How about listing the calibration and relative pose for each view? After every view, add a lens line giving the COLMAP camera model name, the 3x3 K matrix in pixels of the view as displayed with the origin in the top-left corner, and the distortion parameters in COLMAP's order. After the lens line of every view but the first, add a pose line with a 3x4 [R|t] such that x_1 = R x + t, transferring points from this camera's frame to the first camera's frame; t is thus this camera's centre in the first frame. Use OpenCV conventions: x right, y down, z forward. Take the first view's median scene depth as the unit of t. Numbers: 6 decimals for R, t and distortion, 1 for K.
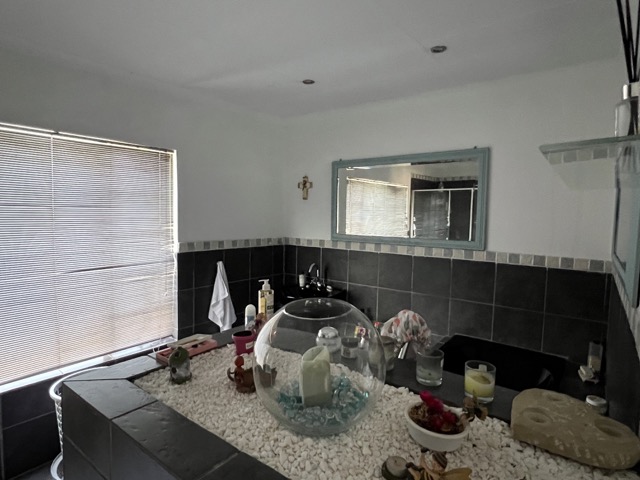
lens RADIAL K [[363.7, 0, 315.5], [0, 363.7, 239.6], [0, 0, 1]] dist [-0.013619, 0.000783]
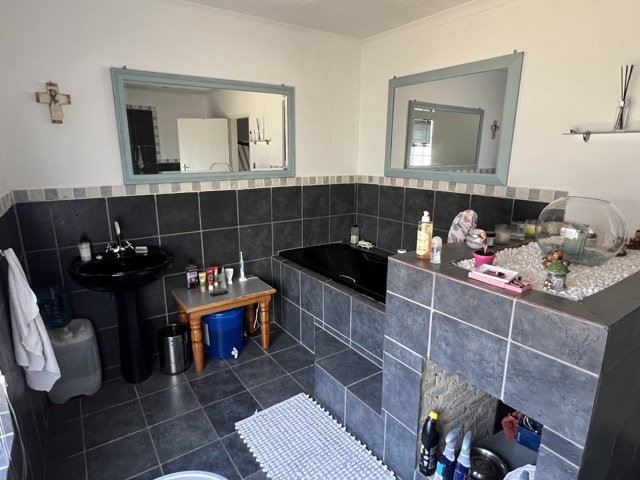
lens RADIAL K [[363.7, 0, 314.9], [0, 363.7, 239.1], [0, 0, 1]] dist [-0.013619, 0.000783]
pose [[0.317130, -0.243671, 0.916544, -0.596892], [0.065331, 0.969746, 0.235210, -0.043478], [-0.946129, -0.014714, 0.323455, 0.476173]]
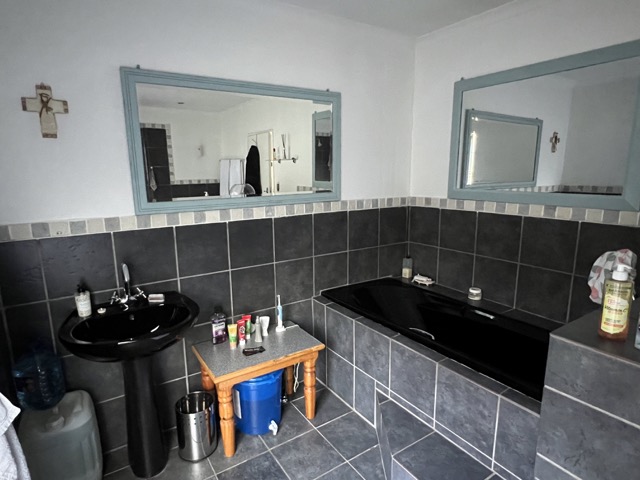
lens RADIAL K [[363.7, 0, 314.2], [0, 363.7, 238.4], [0, 0, 1]] dist [-0.013619, 0.000783]
pose [[0.337276, -0.200490, 0.919809, -0.441249], [0.080055, 0.979628, 0.184174, -0.050614], [-0.937996, 0.011518, 0.346455, 0.635914]]
